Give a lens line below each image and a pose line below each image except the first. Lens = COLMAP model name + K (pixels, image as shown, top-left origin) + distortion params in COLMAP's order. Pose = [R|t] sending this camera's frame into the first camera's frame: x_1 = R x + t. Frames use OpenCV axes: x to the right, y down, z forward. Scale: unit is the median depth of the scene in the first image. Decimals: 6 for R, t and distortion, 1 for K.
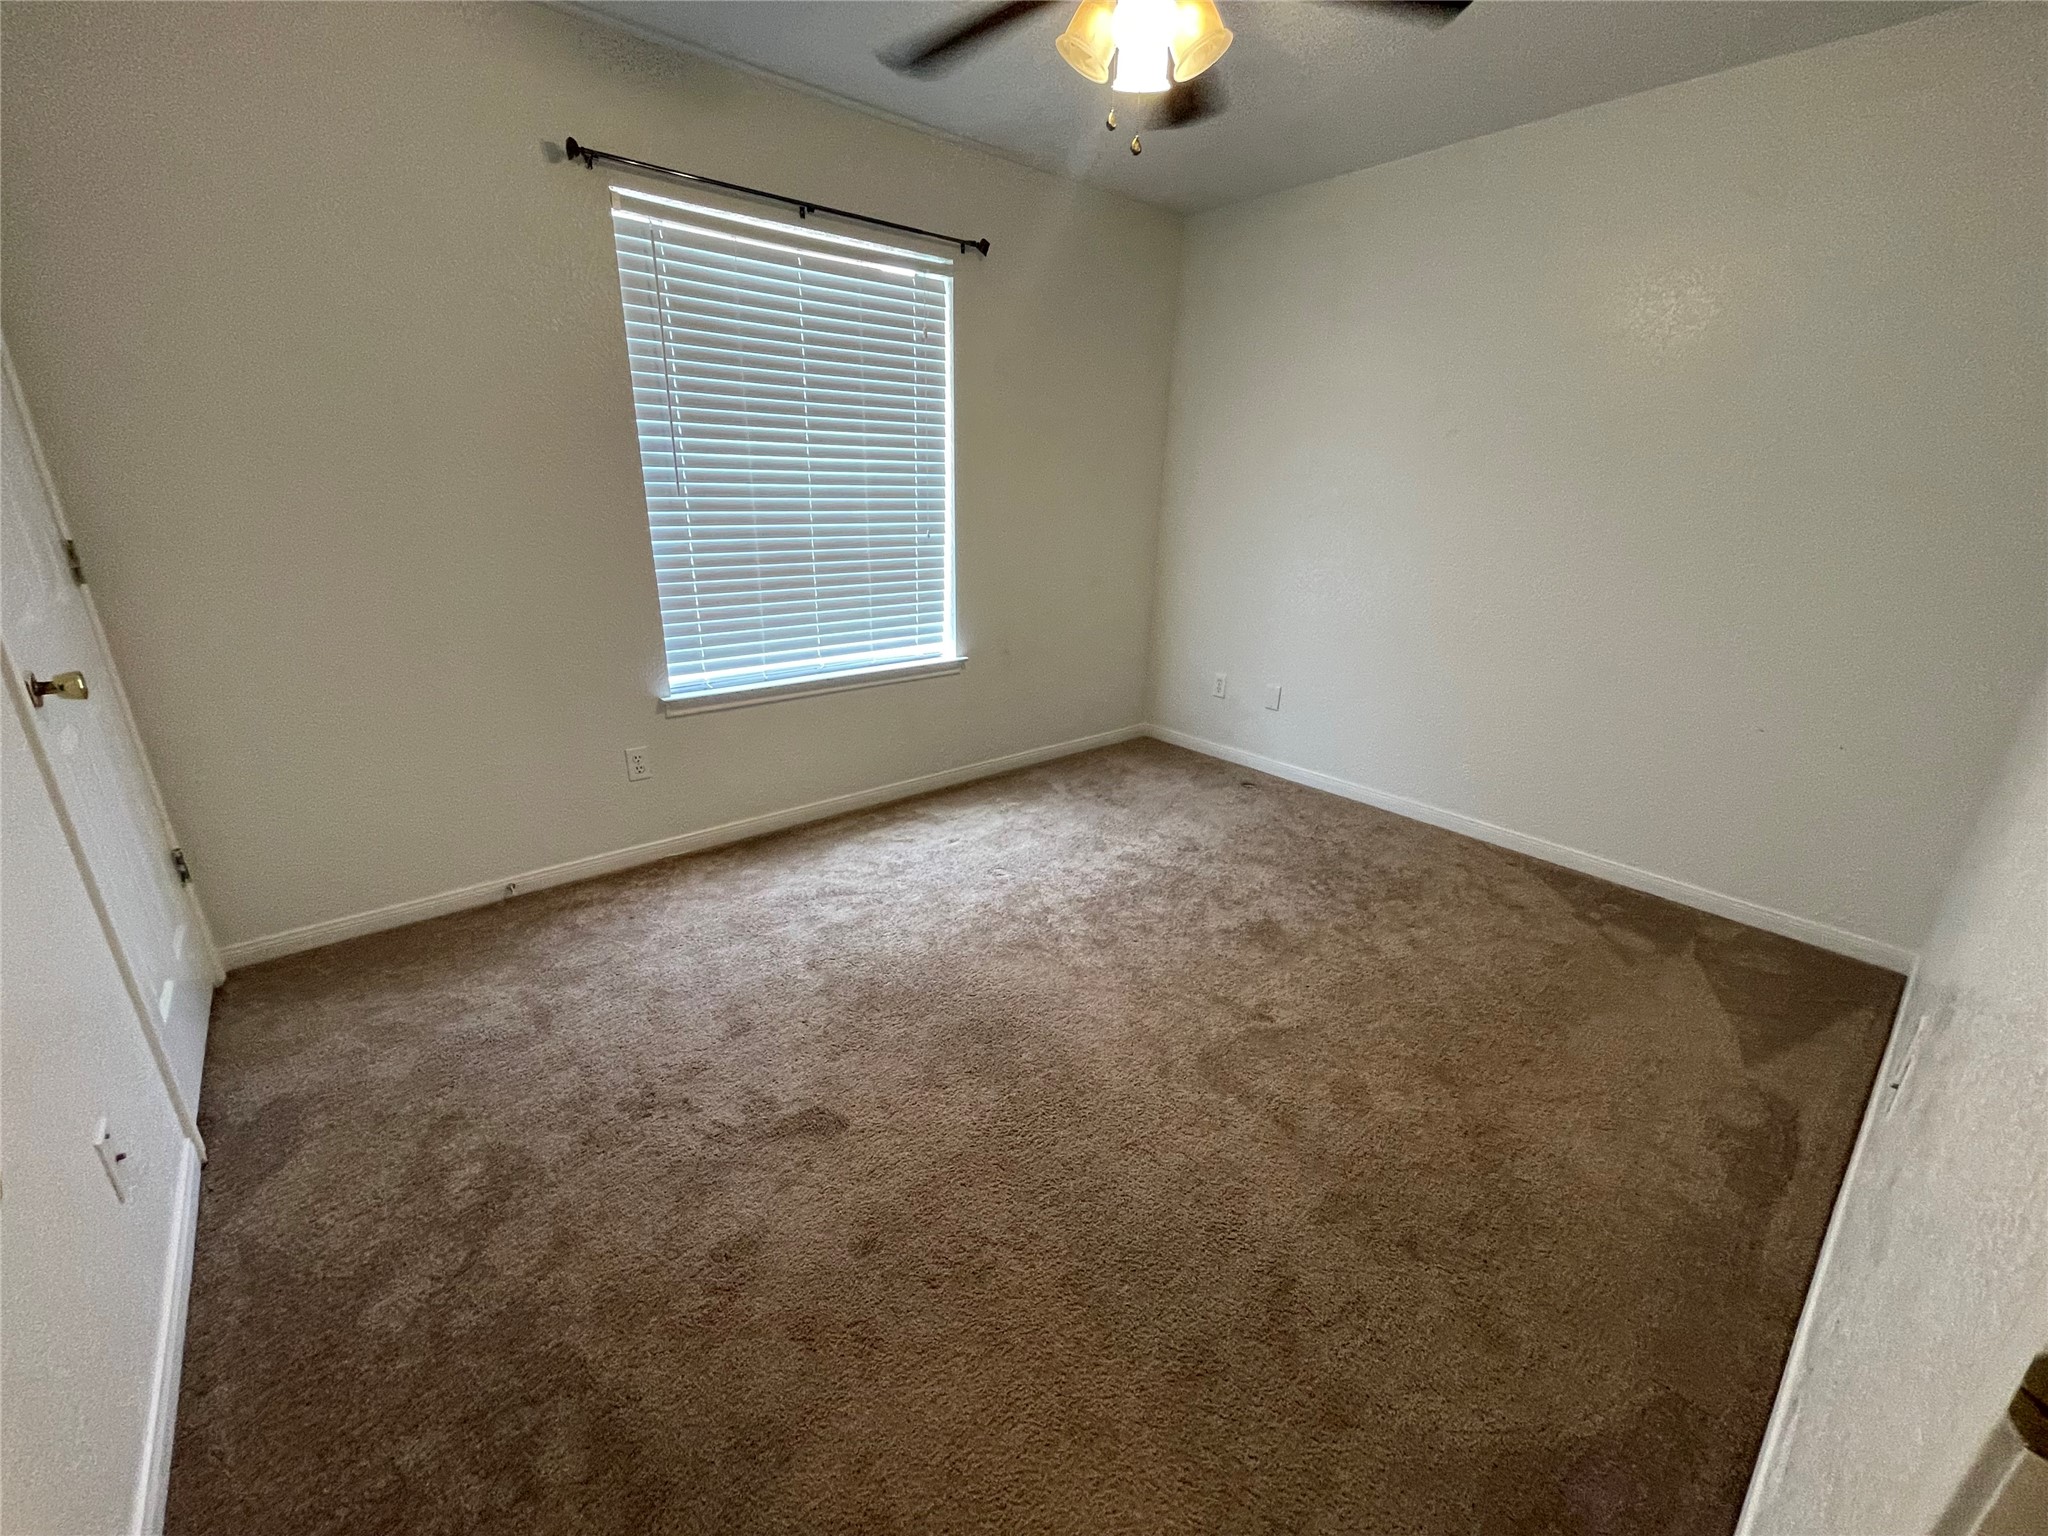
lens RADIAL K [[824.0, 0, 1021.7], [0, 824.0, 768.7], [0, 0, 1]] dist [-0.001272, 0.000973]
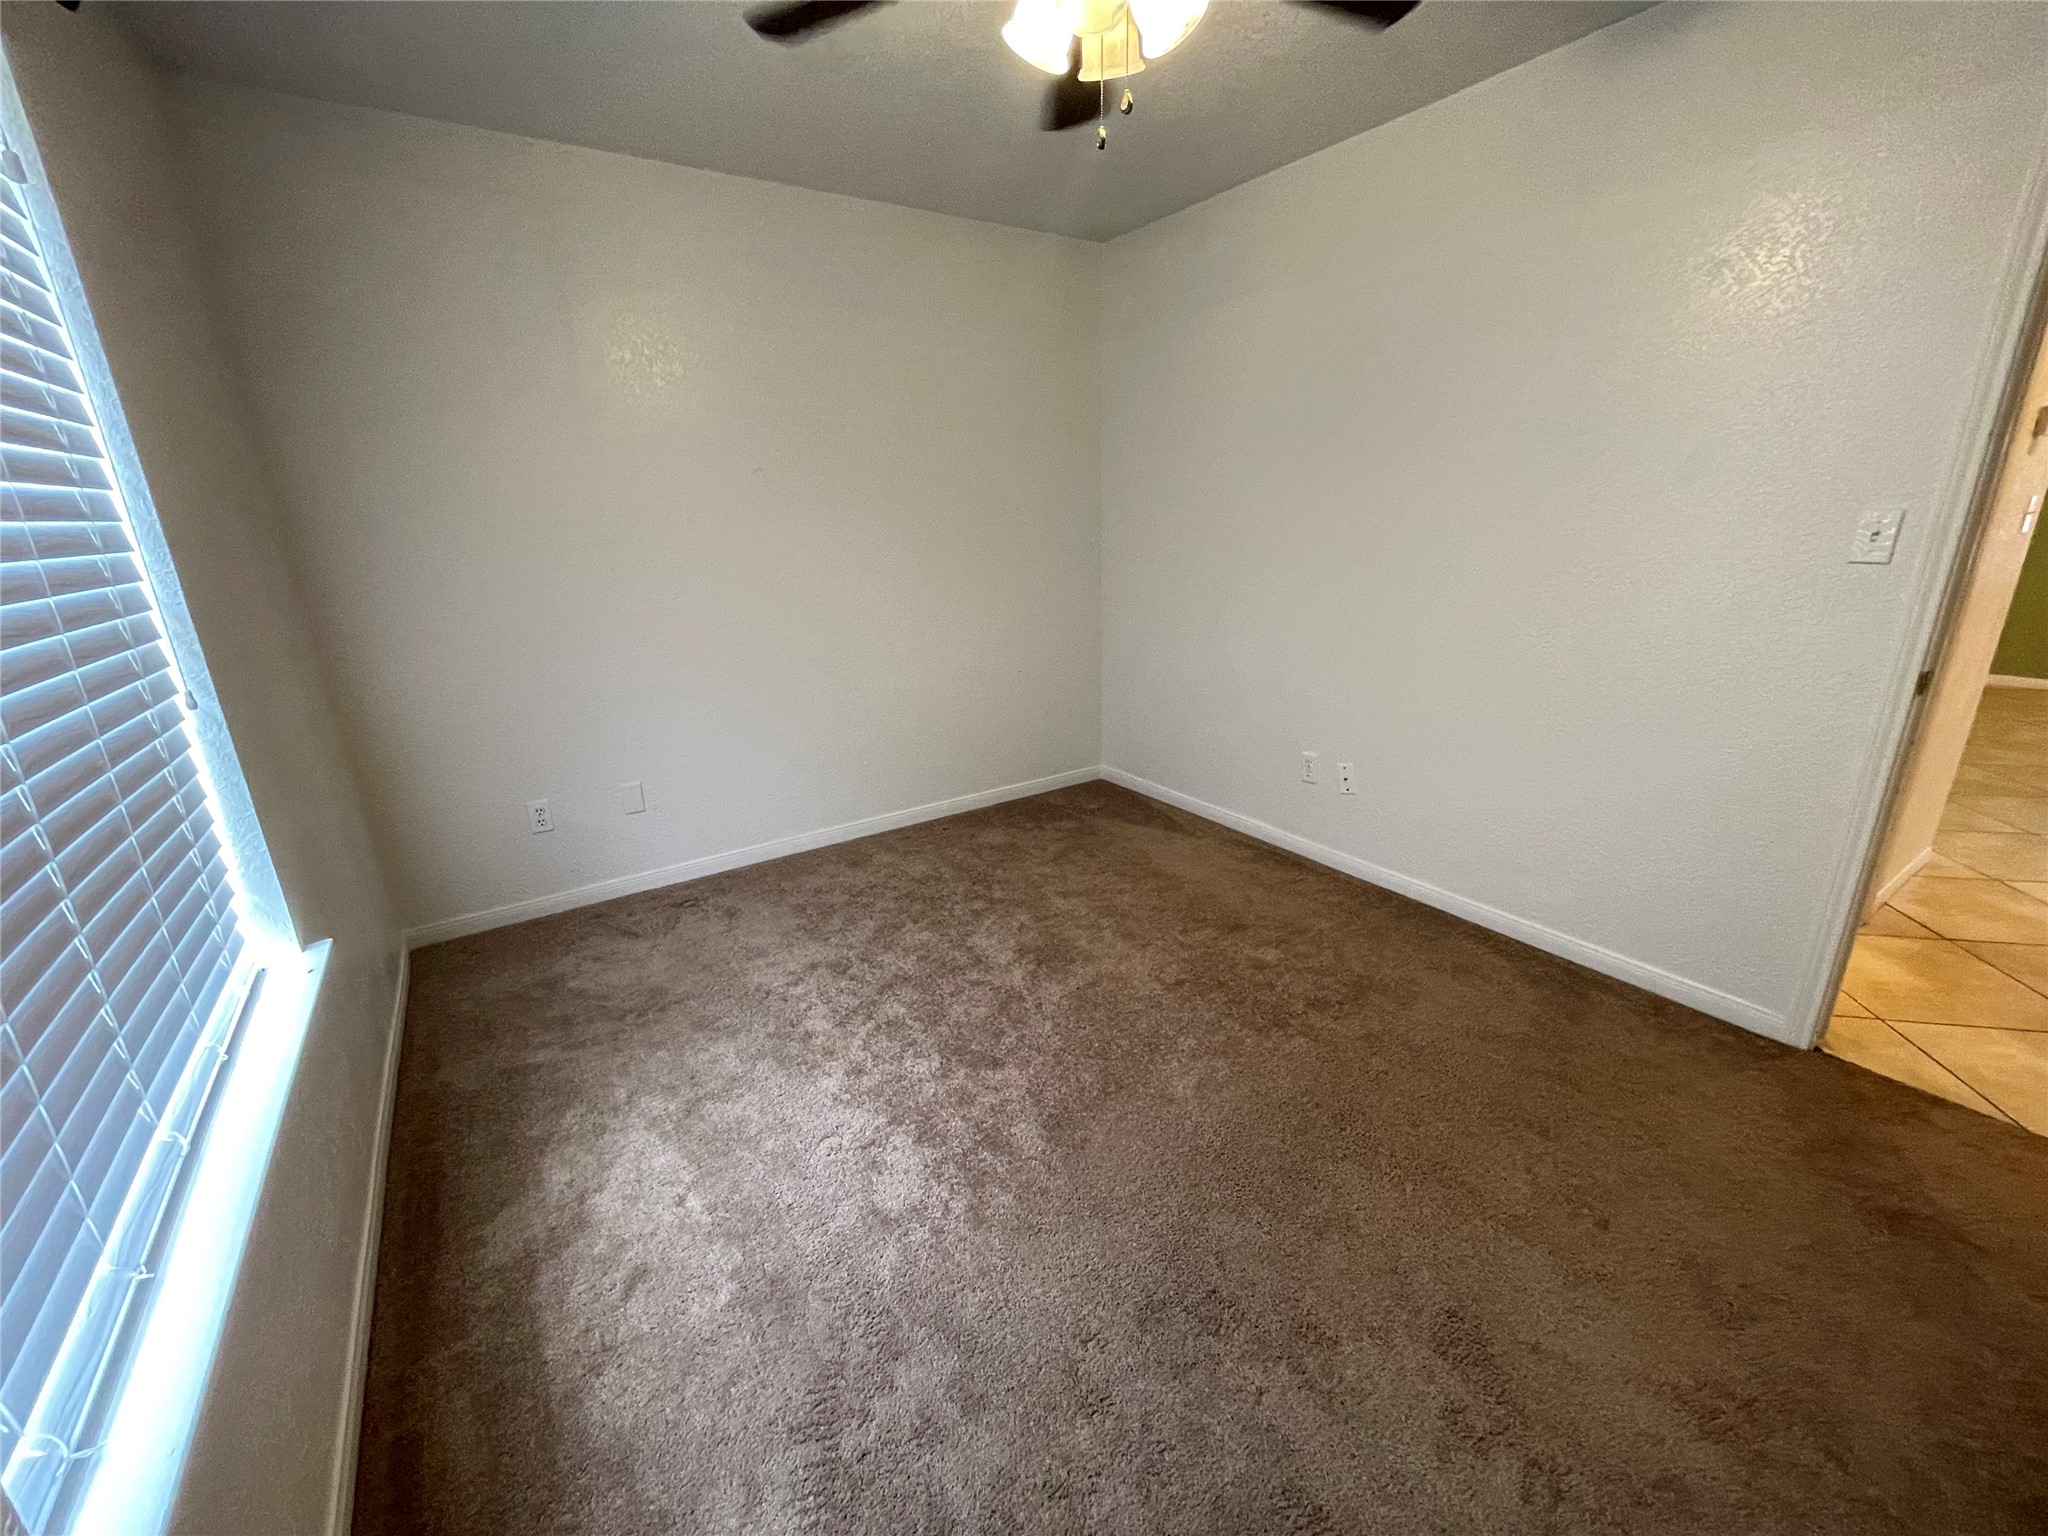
lens RADIAL K [[824.0, 0, 1018.1], [0, 824.0, 770.5], [0, 0, 1]] dist [-0.001272, 0.000973]
pose [[0.108798, -0.321959, 0.940482, -0.479127], [0.354132, 0.896579, 0.265962, -0.233475], [-0.928845, 0.304119, 0.211562, 0.593187]]
